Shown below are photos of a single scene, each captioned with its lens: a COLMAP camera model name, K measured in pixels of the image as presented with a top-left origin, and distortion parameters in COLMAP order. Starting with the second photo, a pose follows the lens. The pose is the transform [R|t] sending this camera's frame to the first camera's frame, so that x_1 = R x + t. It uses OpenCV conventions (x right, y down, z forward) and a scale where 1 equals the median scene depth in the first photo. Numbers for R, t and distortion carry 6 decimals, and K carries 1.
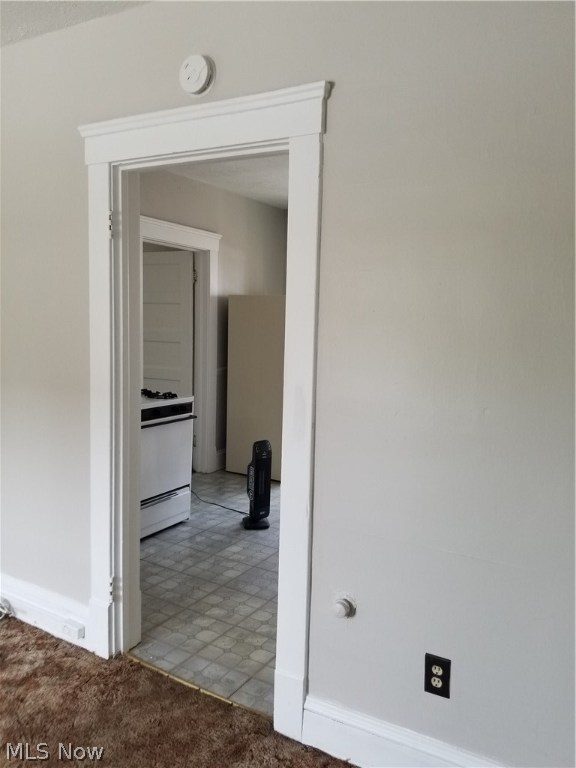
lens RADIAL K [[577.2, 0, 297.5], [0, 577.2, 393.6], [0, 0, 1]] dist [0.069936, -0.135056]
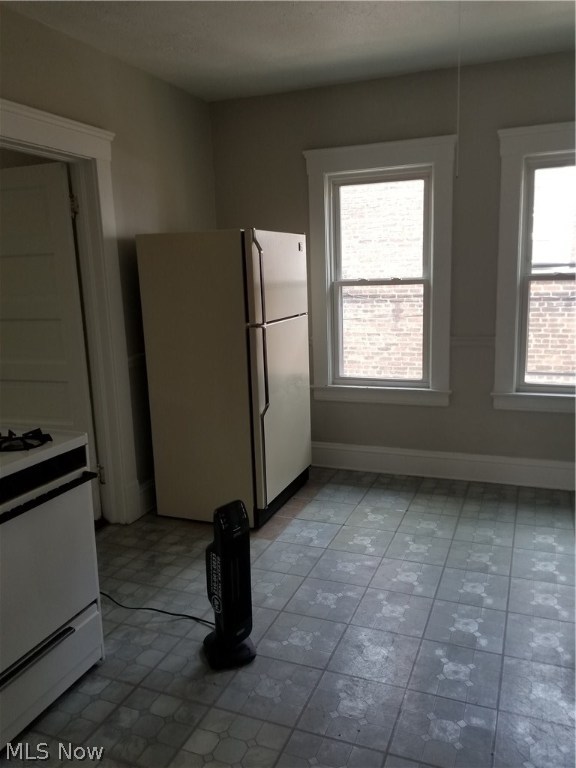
lens RADIAL K [[636.9, 0, 288.0], [0, 636.9, 384.0], [0, 0, 1]] dist [-0.003633, -0.006309]
pose [[0.990724, -0.089445, 0.102306, -0.050586], [0.083910, 0.994830, 0.057199, -0.047123], [-0.106893, -0.048084, 0.993107, 0.372258]]
